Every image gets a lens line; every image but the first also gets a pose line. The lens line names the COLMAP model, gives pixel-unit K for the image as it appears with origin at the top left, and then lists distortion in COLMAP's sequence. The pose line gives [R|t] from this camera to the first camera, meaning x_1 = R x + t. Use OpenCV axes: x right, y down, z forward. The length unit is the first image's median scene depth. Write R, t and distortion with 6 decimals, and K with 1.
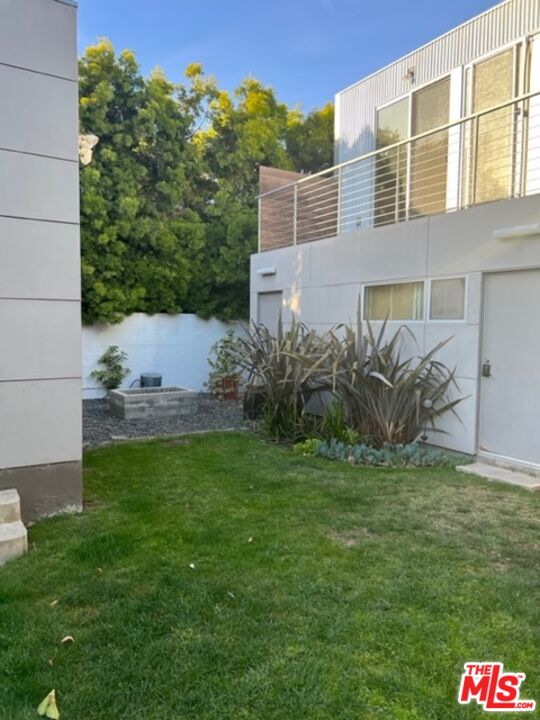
lens RADIAL K [[544.8, 0, 269.2], [0, 544.8, 358.6], [0, 0, 1]] dist [0.022695, -0.000806]
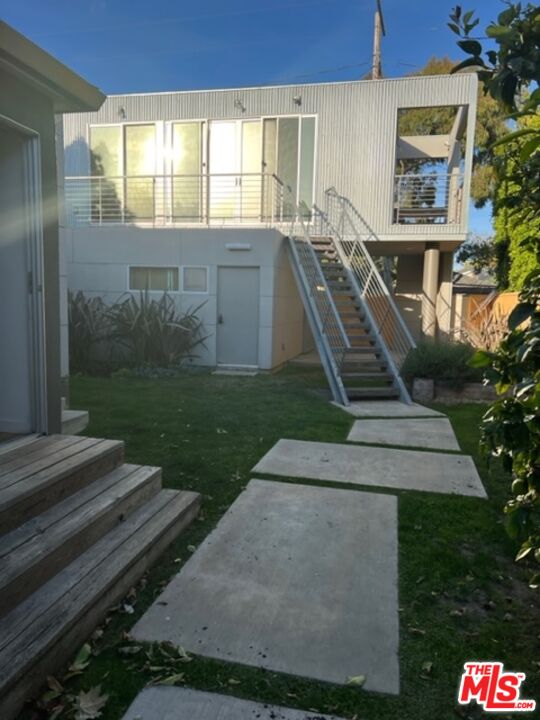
lens RADIAL K [[544.8, 0, 270.5], [0, 544.8, 361.5], [0, 0, 1]] dist [0.022695, -0.000806]
pose [[0.716004, -0.069670, 0.694611, -0.729895], [0.023541, 0.996851, 0.075720, 0.024734], [-0.697700, -0.037864, 0.715389, -0.412360]]
